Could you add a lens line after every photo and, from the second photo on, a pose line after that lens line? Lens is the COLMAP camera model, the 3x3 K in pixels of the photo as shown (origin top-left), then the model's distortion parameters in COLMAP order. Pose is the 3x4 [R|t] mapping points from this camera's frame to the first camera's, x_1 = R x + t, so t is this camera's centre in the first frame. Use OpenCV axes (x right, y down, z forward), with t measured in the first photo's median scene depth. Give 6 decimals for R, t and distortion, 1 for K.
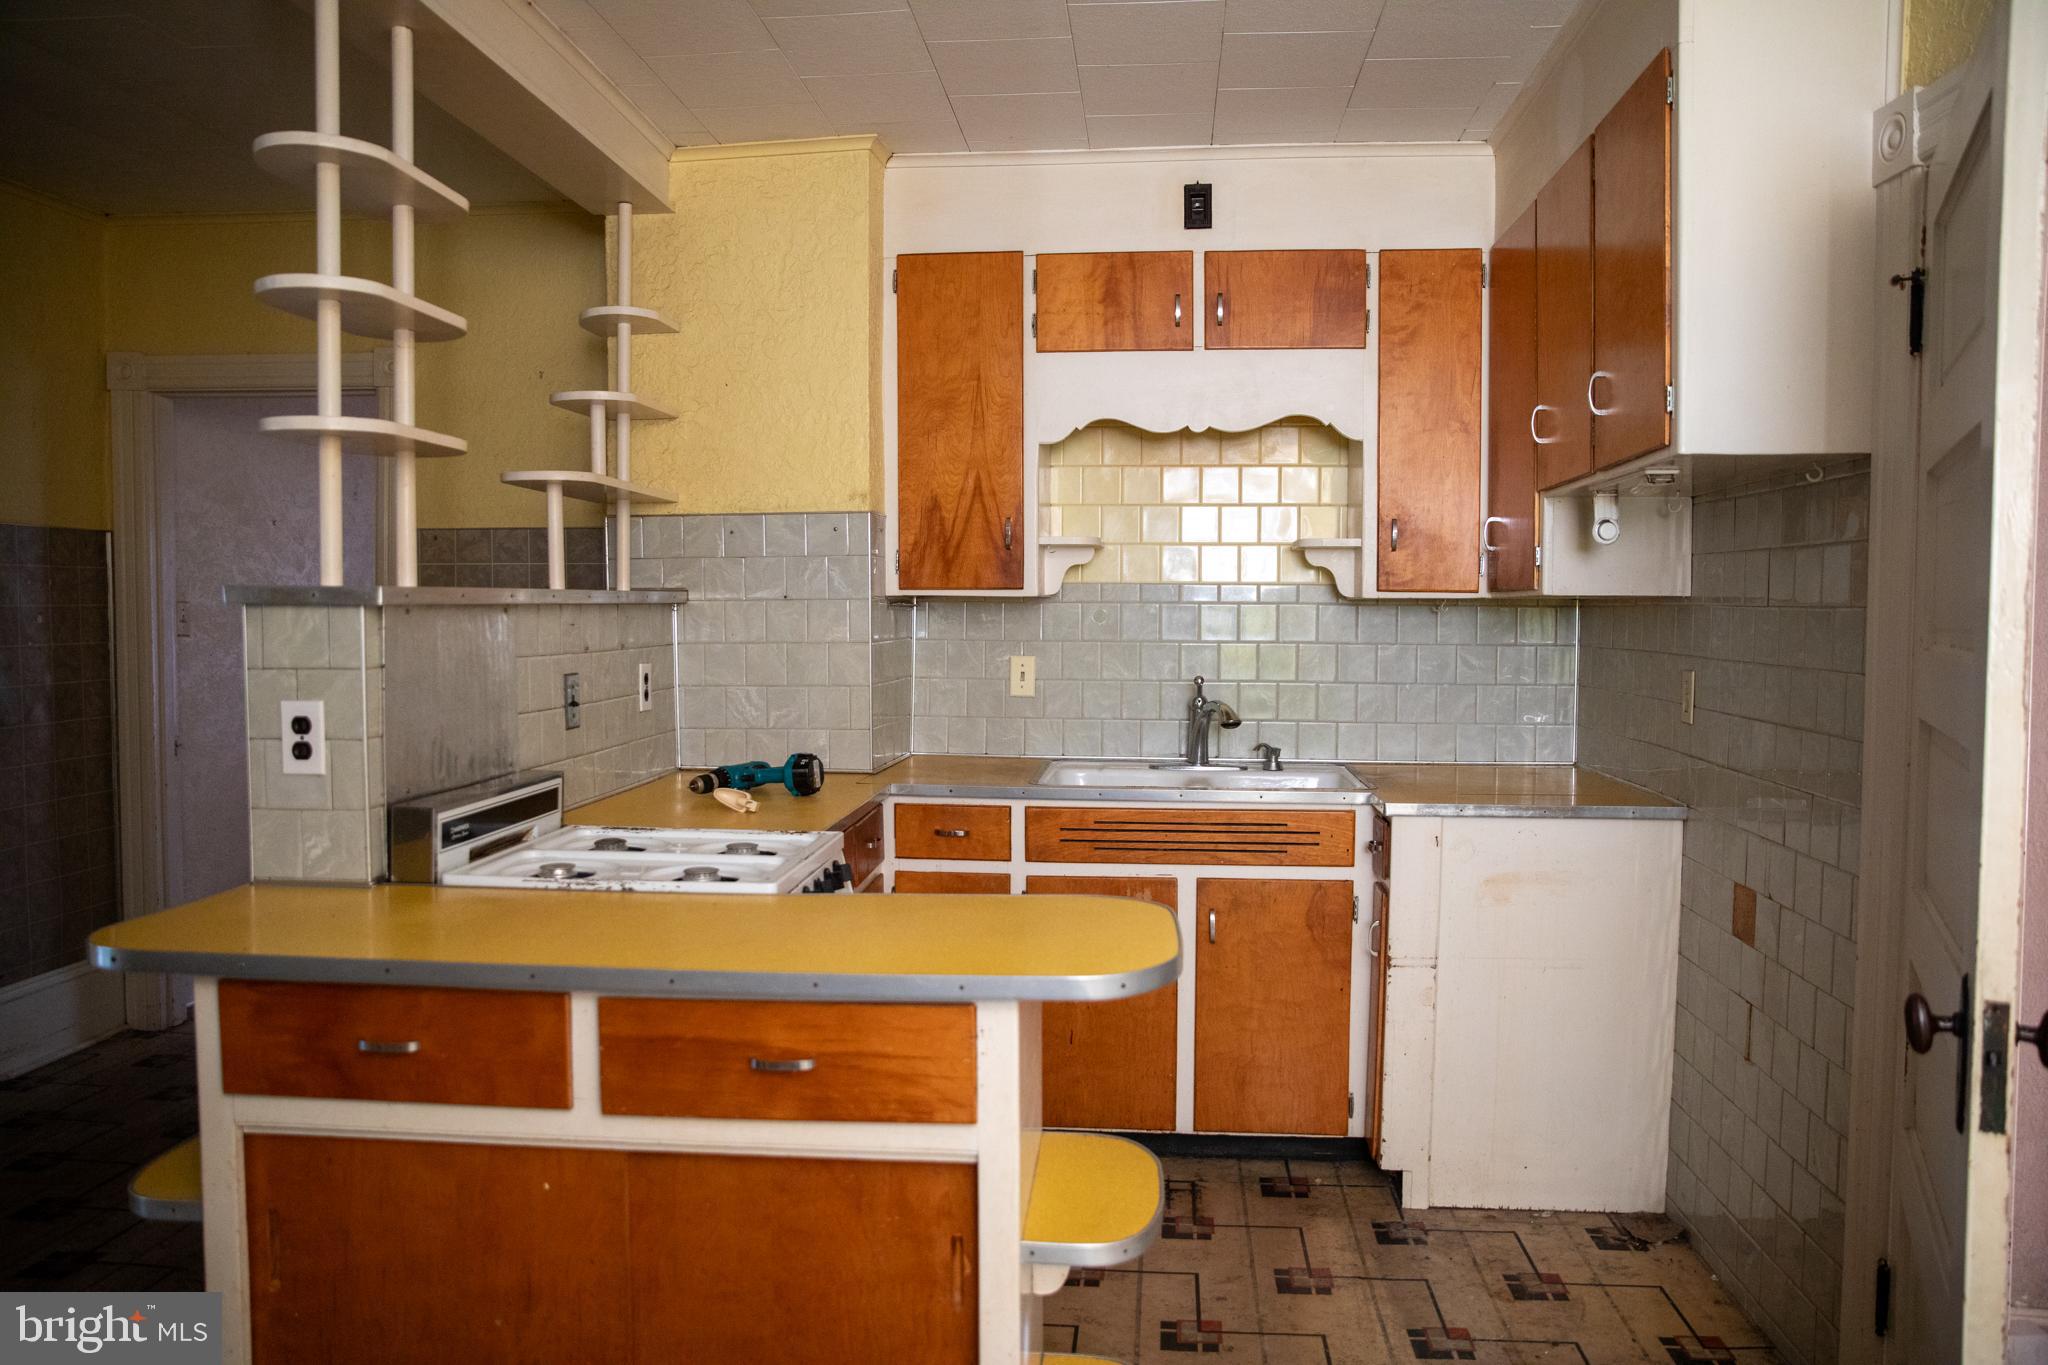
lens RADIAL K [[1407.7, 0, 1014.0], [0, 1407.7, 665.5], [0, 0, 1]] dist [-0.125641, 0.107800]
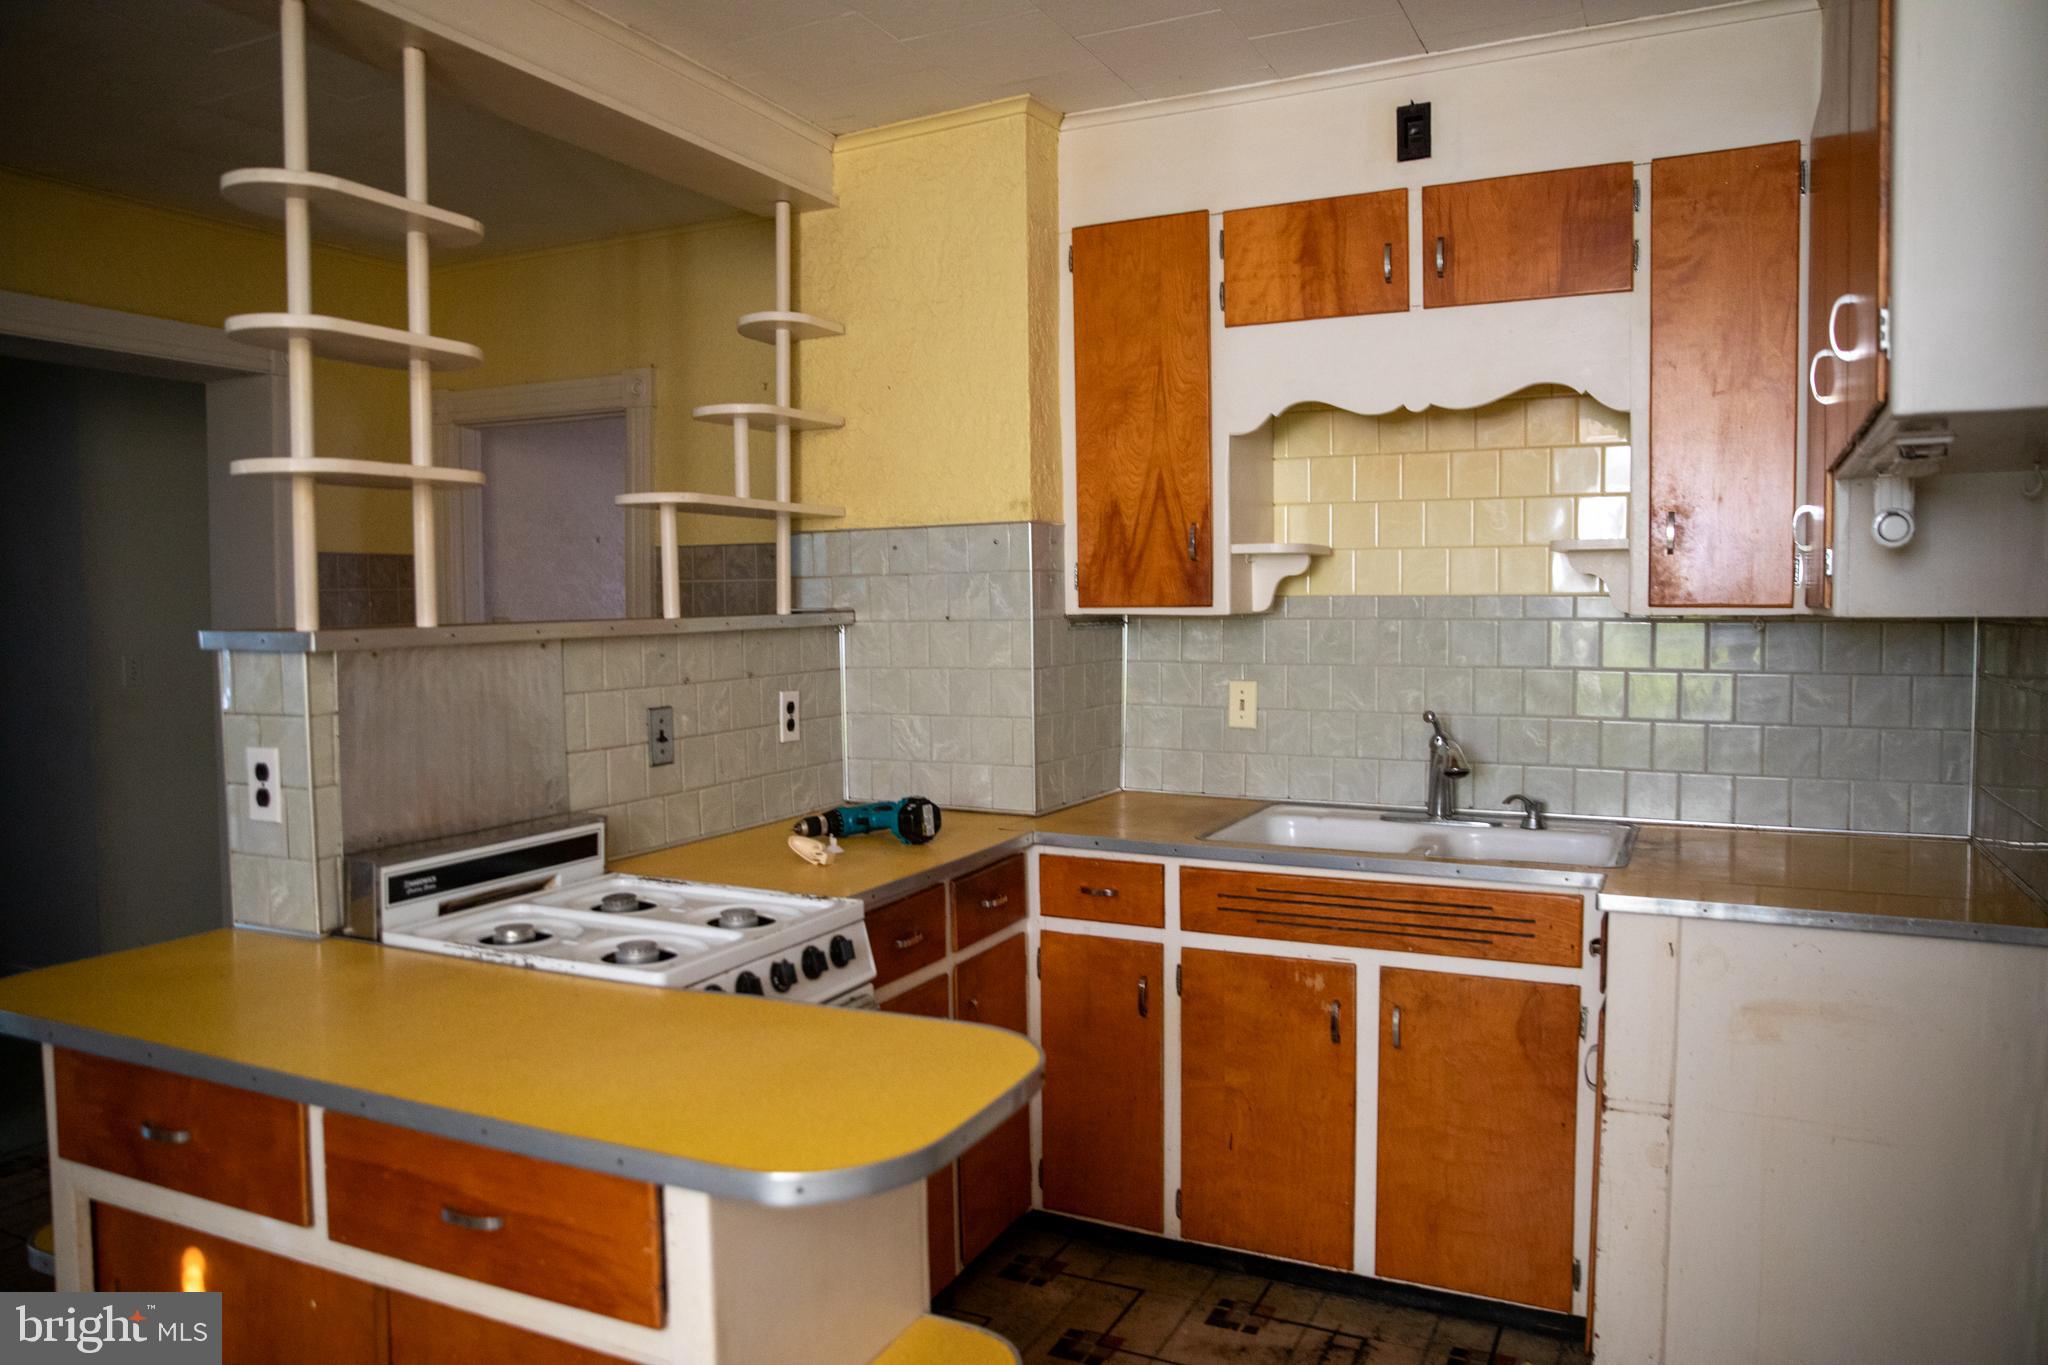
lens RADIAL K [[1407.7, 0, 1014.0], [0, 1407.7, 665.5], [0, 0, 1]] dist [-0.125641, 0.107800]
pose [[0.932763, 0.005887, -0.360442, 0.207592], [-0.002804, 0.999955, 0.009075, -0.026578], [0.360479, -0.007454, 0.932738, 0.166764]]
